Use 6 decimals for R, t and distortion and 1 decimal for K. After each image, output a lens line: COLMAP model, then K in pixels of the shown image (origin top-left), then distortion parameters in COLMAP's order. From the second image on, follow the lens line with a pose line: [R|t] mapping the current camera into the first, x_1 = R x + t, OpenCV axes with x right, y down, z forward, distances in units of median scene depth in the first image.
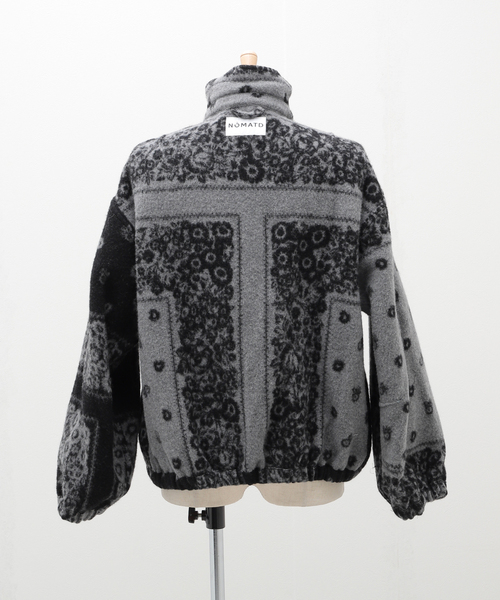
lens RADIAL K [[2233.2, 0, 250.0], [0, 2233.2, 300.0], [0, 0, 1]] dist [0.114890, -0.000467]
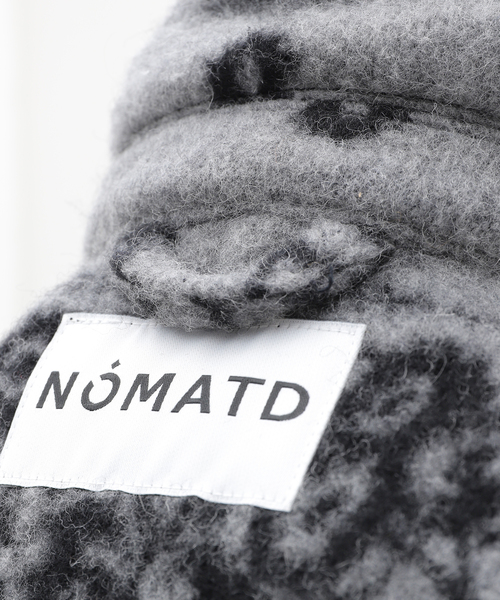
lens RADIAL K [[1767.7, 0, 250.0], [0, 1767.7, 300.0], [0, 0, 1]] dist [0.029275, -0.144912]
pose [[0.818380, 0.022548, -0.574234, 0.048679], [-0.080071, 0.993957, -0.075085, -0.076751], [0.569071, 0.107428, 0.815241, 0.934708]]
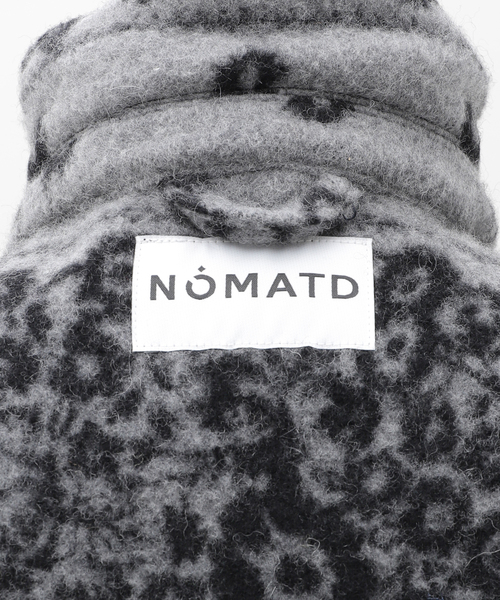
lens RADIAL K [[2233.2, 0, 250.0], [0, 2233.2, 300.0], [0, 0, 1]] dist [0.114890, -0.000467]
pose [[0.998473, 0.009225, 0.054474, -0.011209], [-0.007659, 0.999554, -0.028874, -0.072461], [-0.054716, 0.028412, 0.998098, 0.834801]]
